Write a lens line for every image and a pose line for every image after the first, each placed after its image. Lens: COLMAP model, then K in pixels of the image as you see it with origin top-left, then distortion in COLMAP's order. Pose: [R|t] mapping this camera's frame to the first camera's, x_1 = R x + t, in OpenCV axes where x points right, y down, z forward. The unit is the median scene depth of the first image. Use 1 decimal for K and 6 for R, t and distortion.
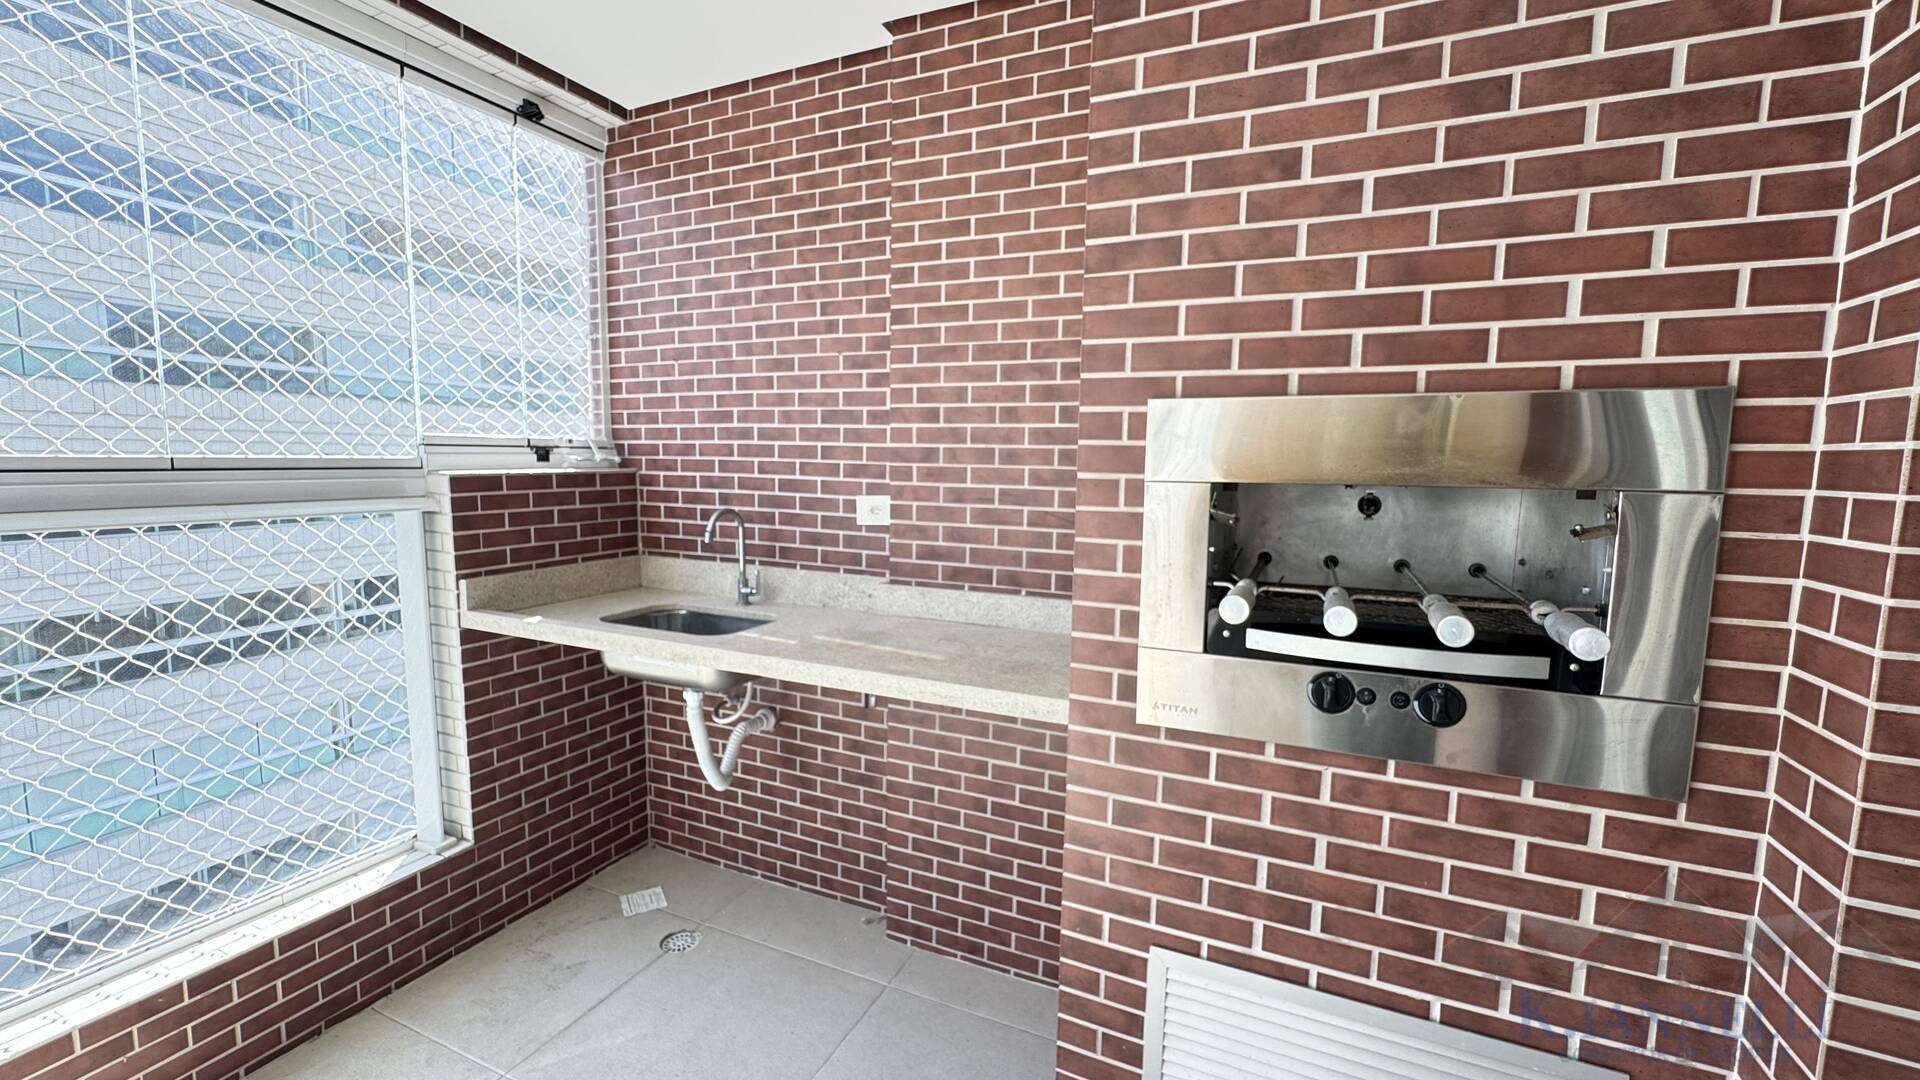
lens RADIAL K [[765.1, 0, 960.0], [0, 765.1, 540.0], [0, 0, 1]] dist [-0.002029, 0.000086]
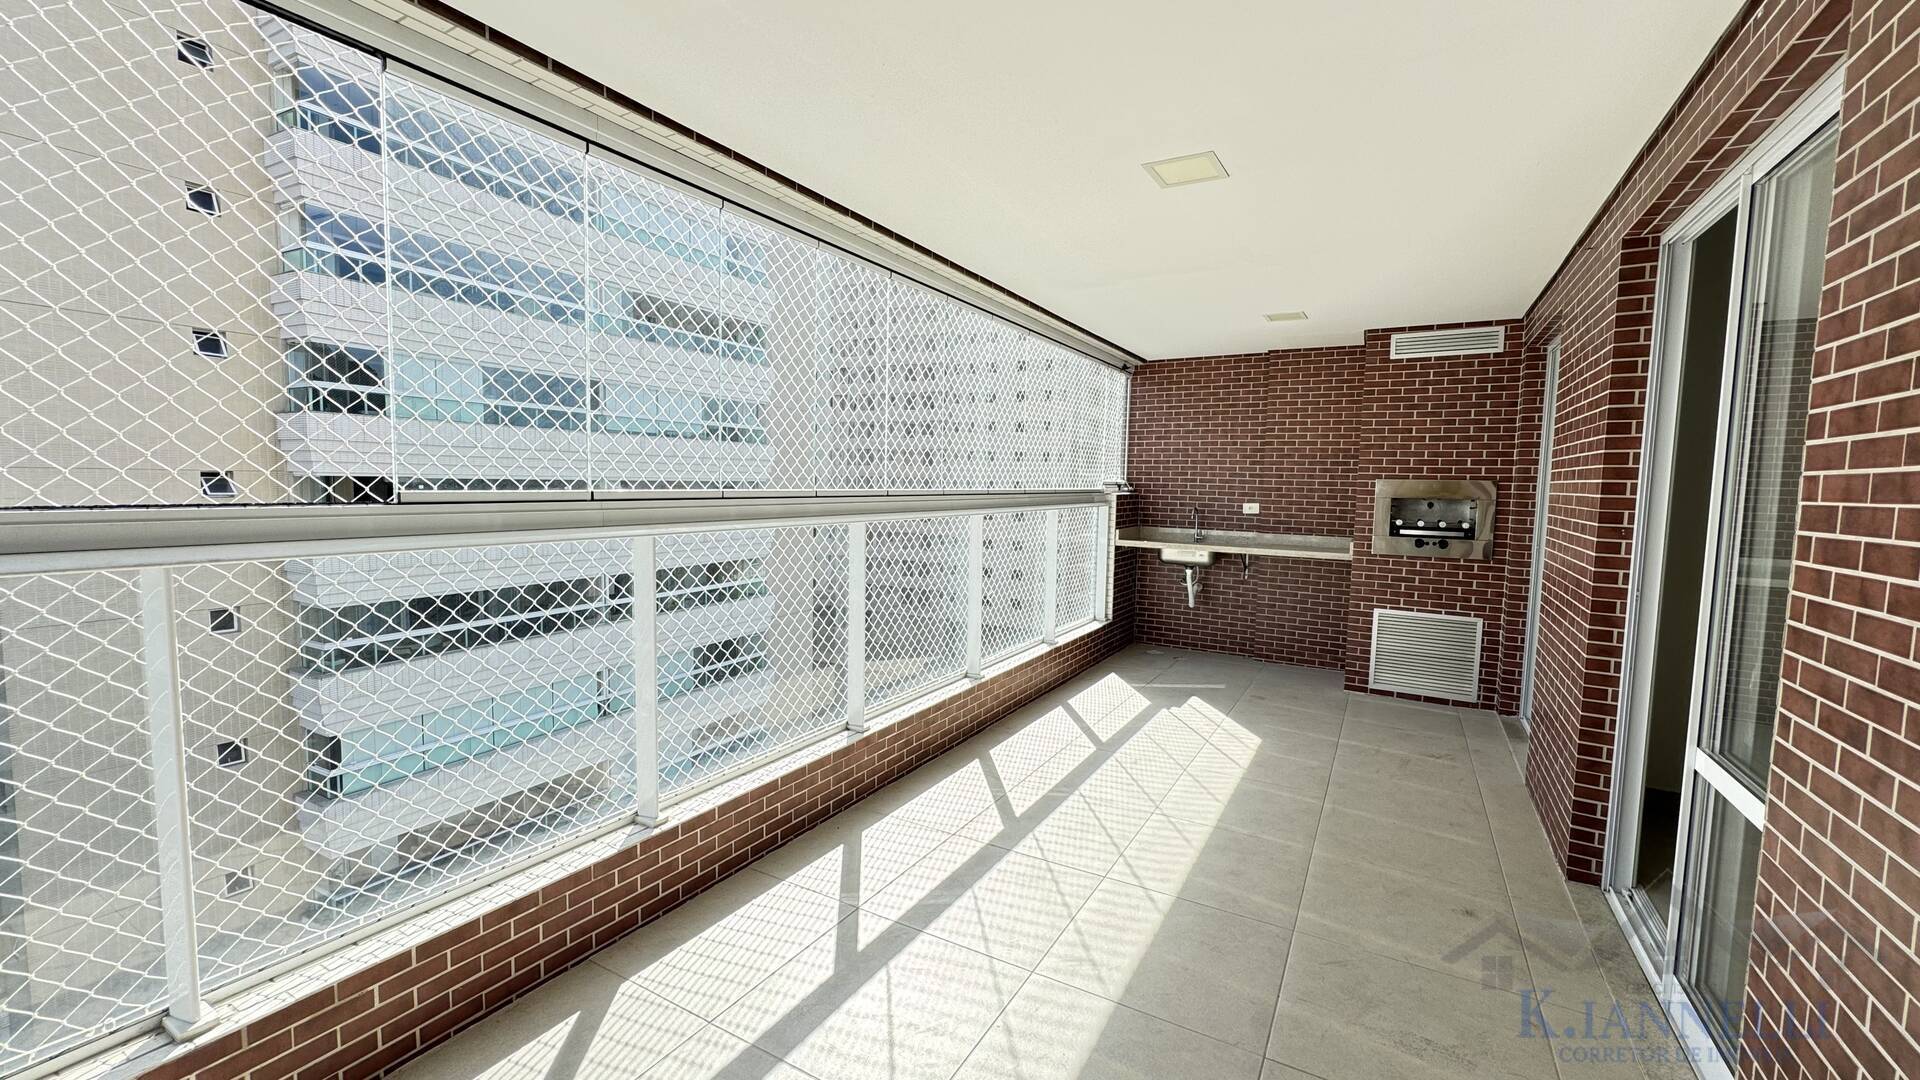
lens RADIAL K [[753.4, 0, 960.0], [0, 753.4, 540.0], [0, 0, 1]] dist [0.000757, 0.000257]
pose [[0.993720, 0.015364, -0.110836, -0.939944], [-0.018591, 0.999431, -0.028143, 0.190584], [0.110340, 0.030027, 0.993440, -2.037373]]
